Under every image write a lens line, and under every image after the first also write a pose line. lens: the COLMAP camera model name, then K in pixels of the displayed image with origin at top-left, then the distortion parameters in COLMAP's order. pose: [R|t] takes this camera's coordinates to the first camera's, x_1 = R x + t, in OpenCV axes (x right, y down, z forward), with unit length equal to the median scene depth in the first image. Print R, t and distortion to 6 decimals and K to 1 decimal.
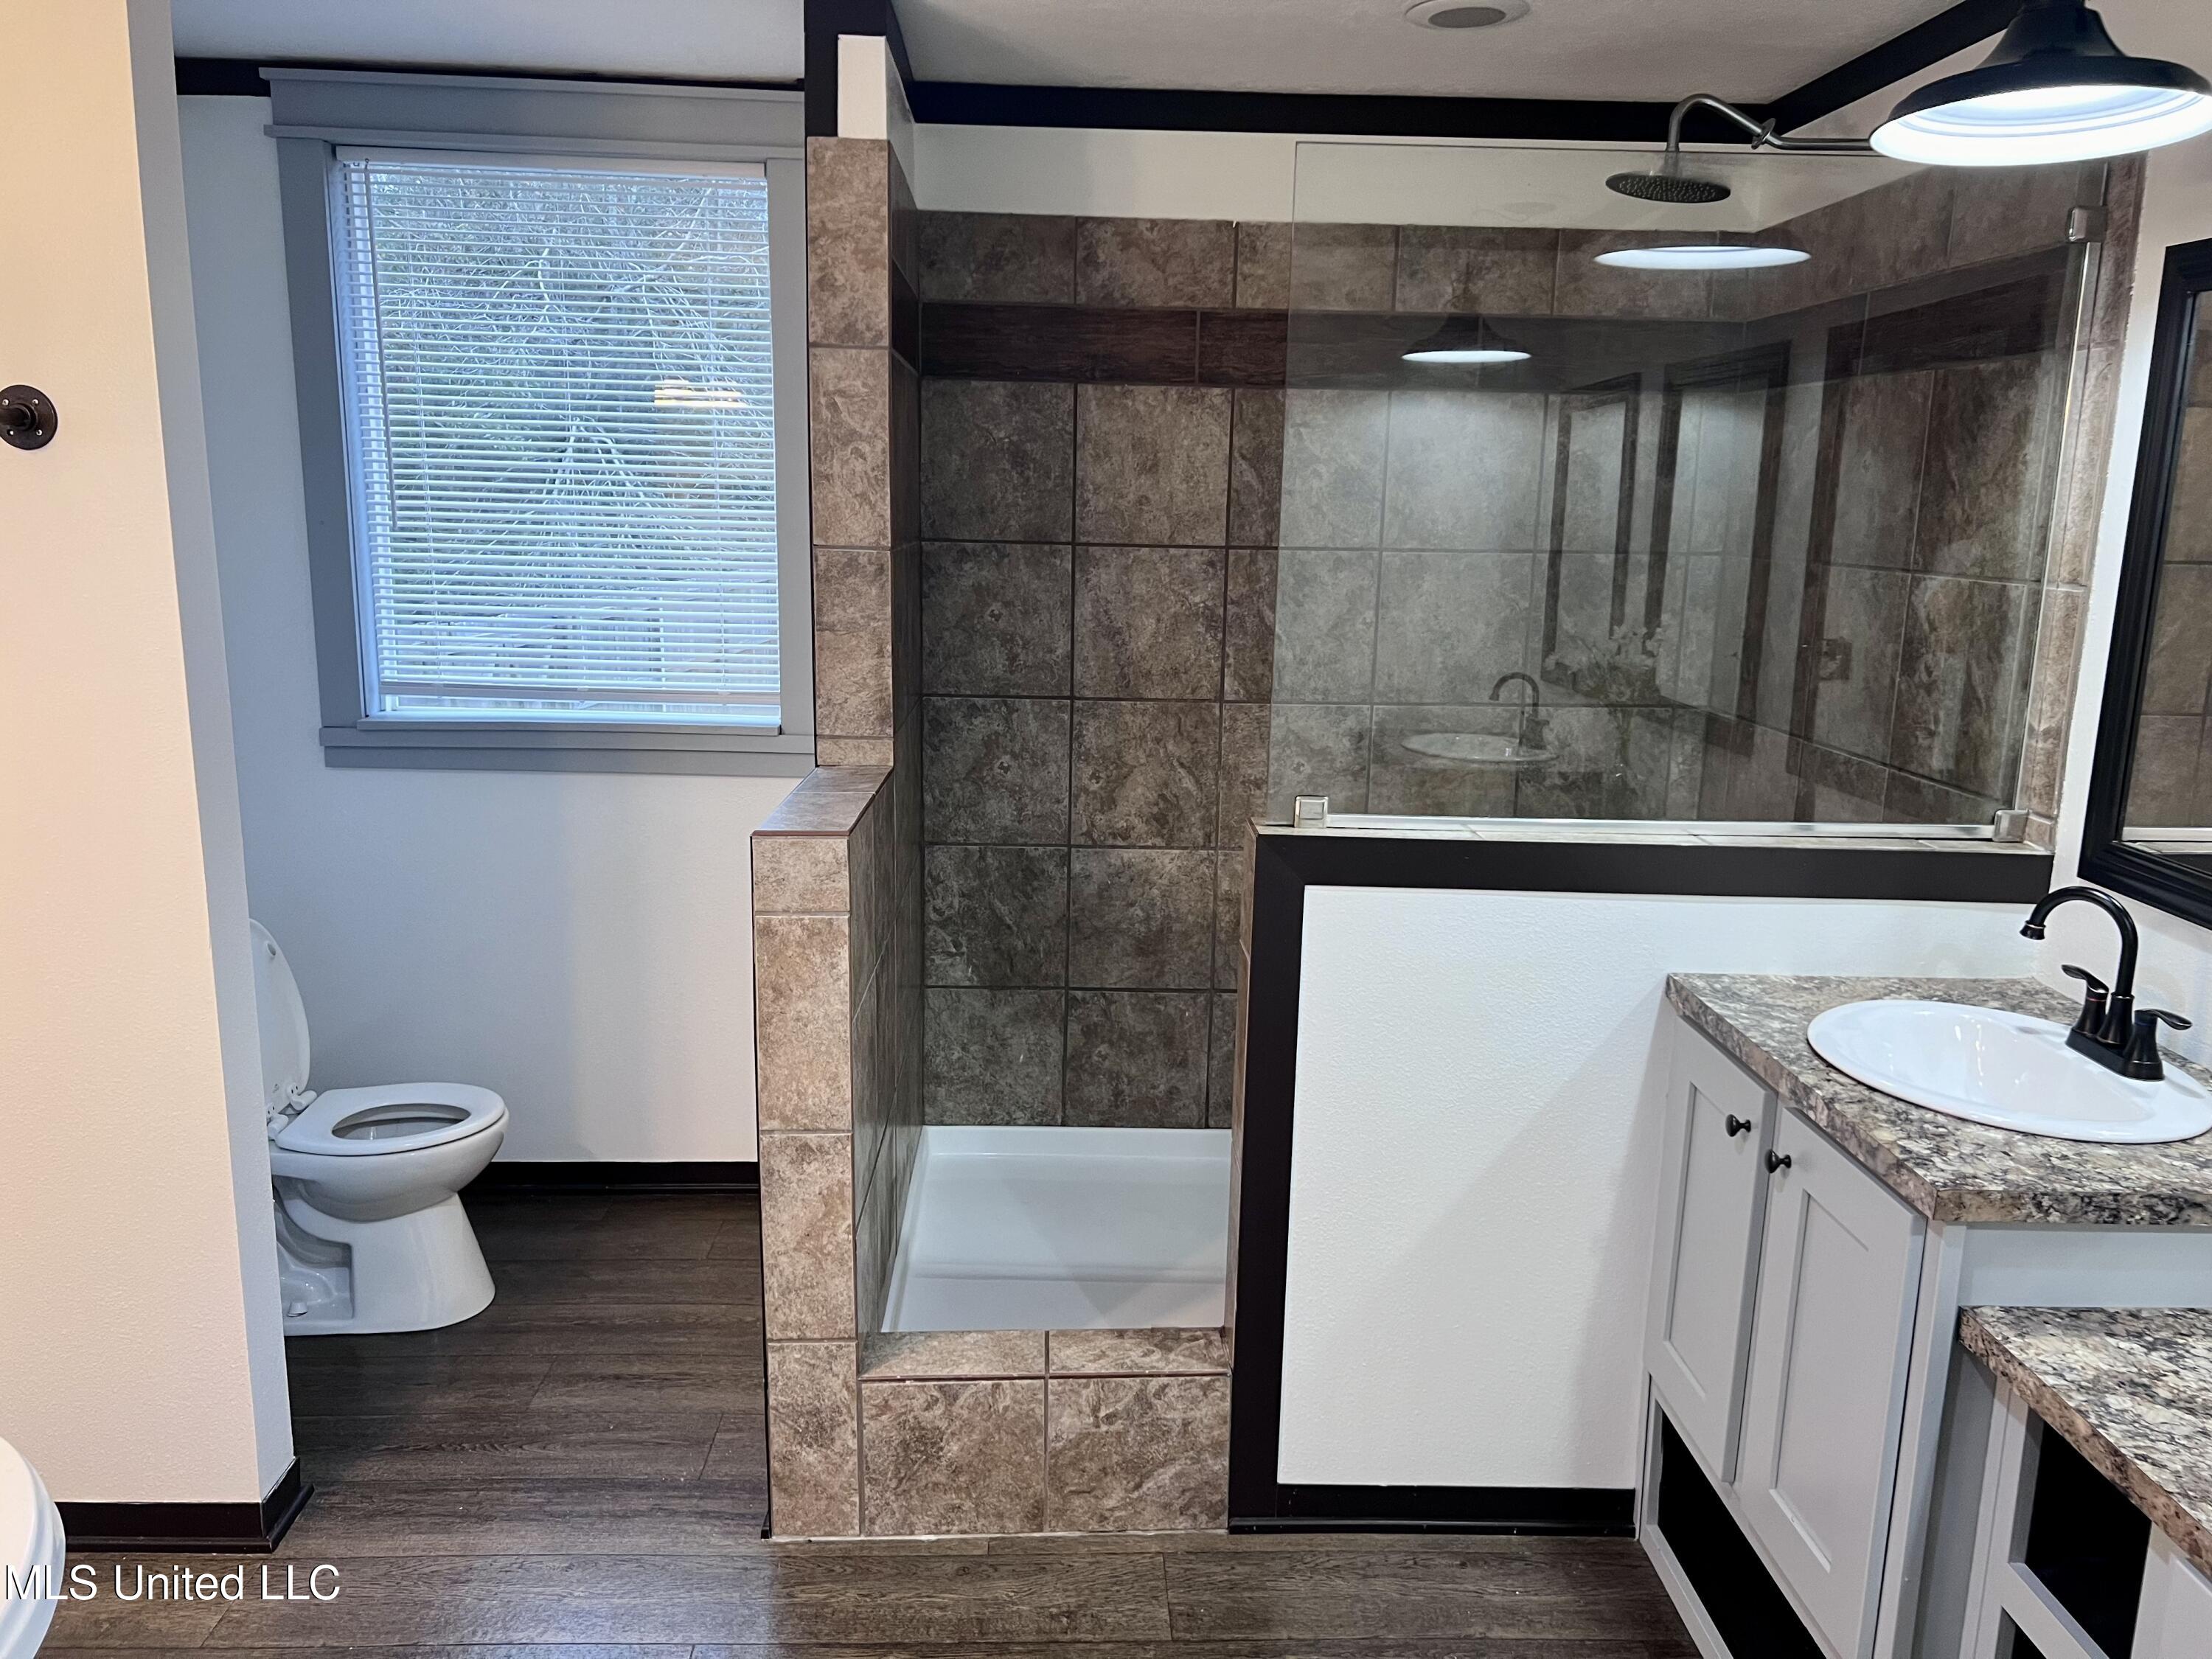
lens RADIAL K [[1634.6, 0, 1109.5], [0, 1634.6, 832.1], [0, 0, 1]] dist [0.001302, 0.004878]
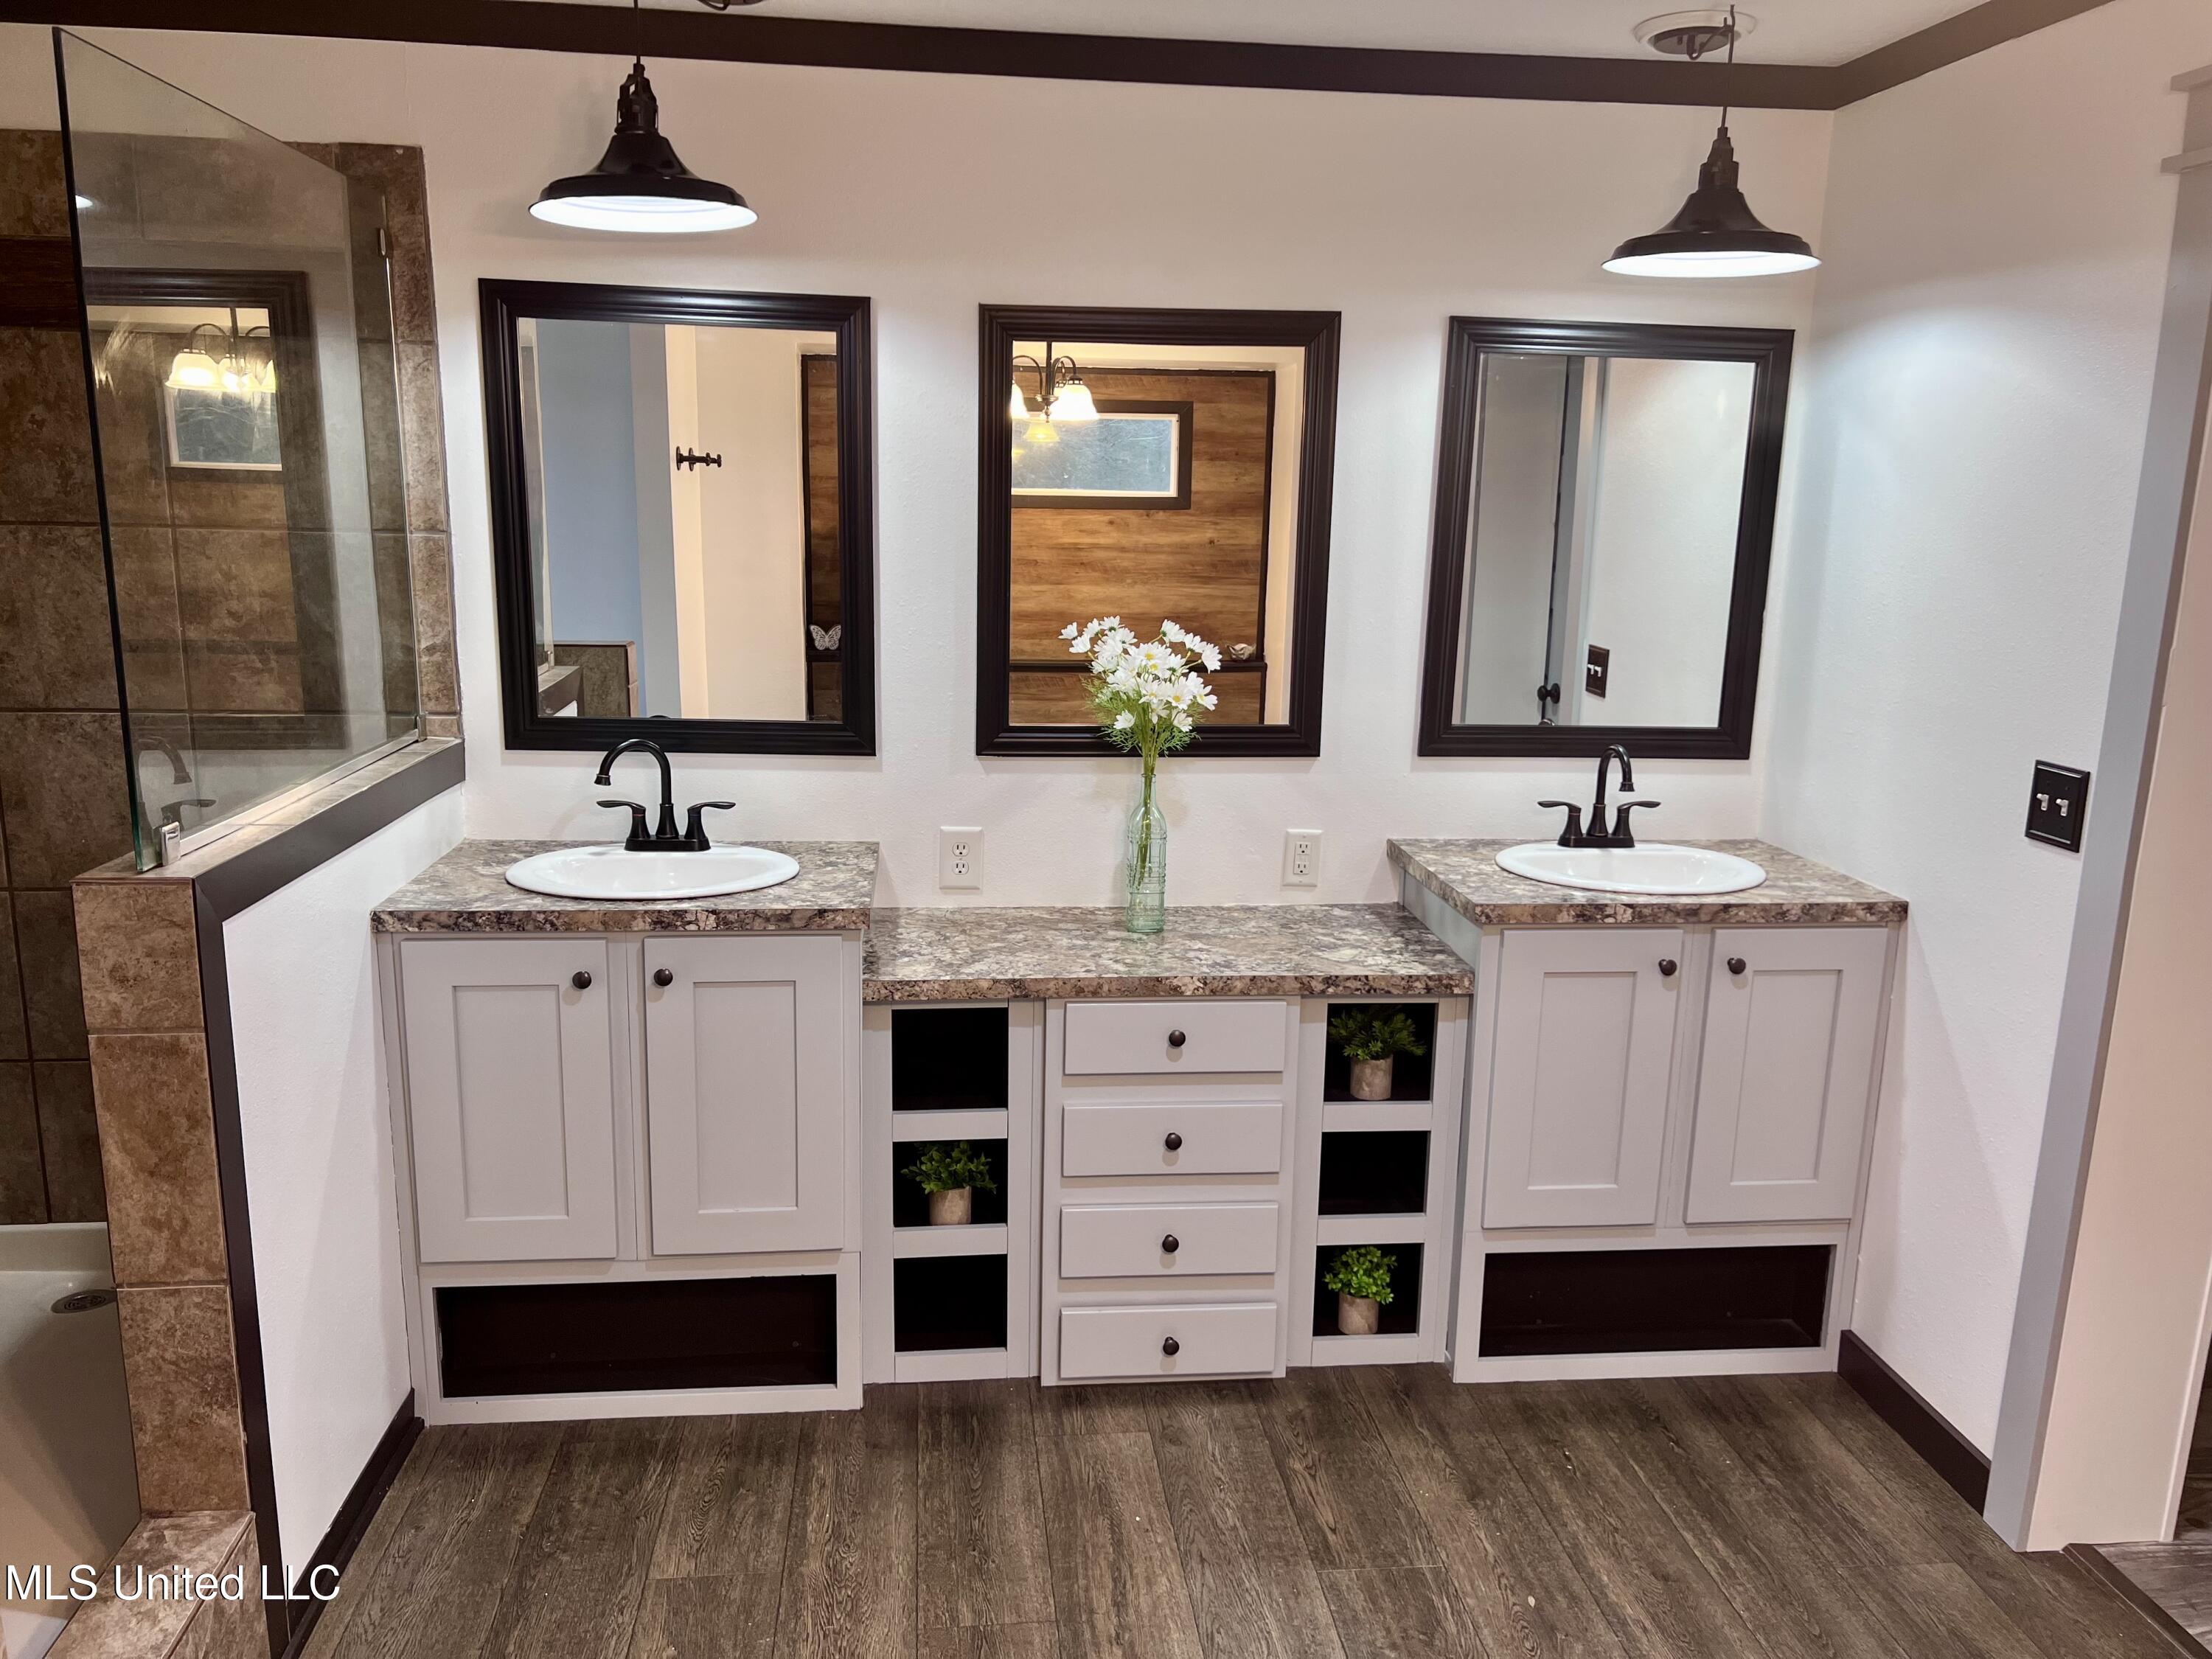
lens RADIAL K [[1634.6, 0, 1107.6], [0, 1634.6, 830.2], [0, 0, 1]] dist [0.001302, 0.004878]
pose [[-0.073780, -0.224560, 0.971663, -0.824760], [0.174543, 0.956372, 0.234280, -0.149345], [-0.981882, 0.186882, -0.031366, 0.625642]]
